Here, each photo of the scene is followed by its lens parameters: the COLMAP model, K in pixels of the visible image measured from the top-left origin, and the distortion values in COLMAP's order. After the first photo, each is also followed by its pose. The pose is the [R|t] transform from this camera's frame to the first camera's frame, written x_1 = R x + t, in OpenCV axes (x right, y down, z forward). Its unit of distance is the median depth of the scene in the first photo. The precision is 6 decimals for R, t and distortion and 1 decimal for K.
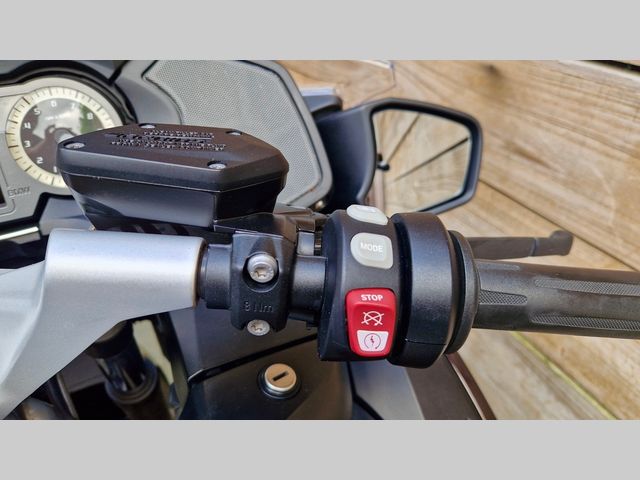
lens RADIAL K [[436.3, 0, 319.4], [0, 436.3, 236.9], [0, 0, 1]] dist [0.035263, -0.041725]
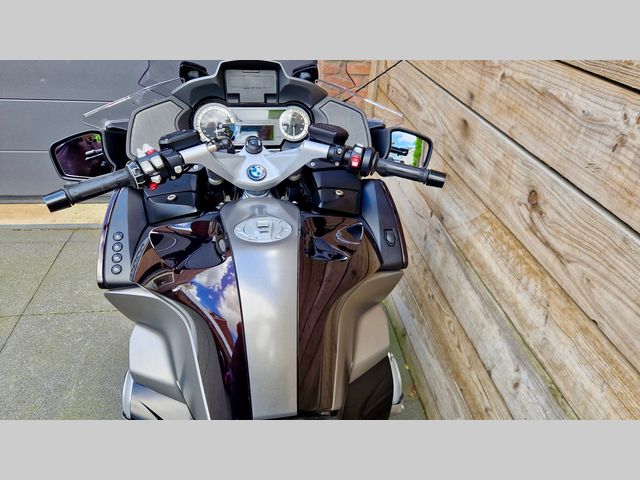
lens RADIAL K [[436.3, 0, 321.7], [0, 436.3, 241.6], [0, 0, 1]] dist [0.035263, -0.041725]
pose [[0.950855, 0.210245, -0.227314, 0.501723], [-0.215134, 0.976579, 0.003340, 0.526979], [0.222692, 0.045727, 0.973816, -1.909290]]
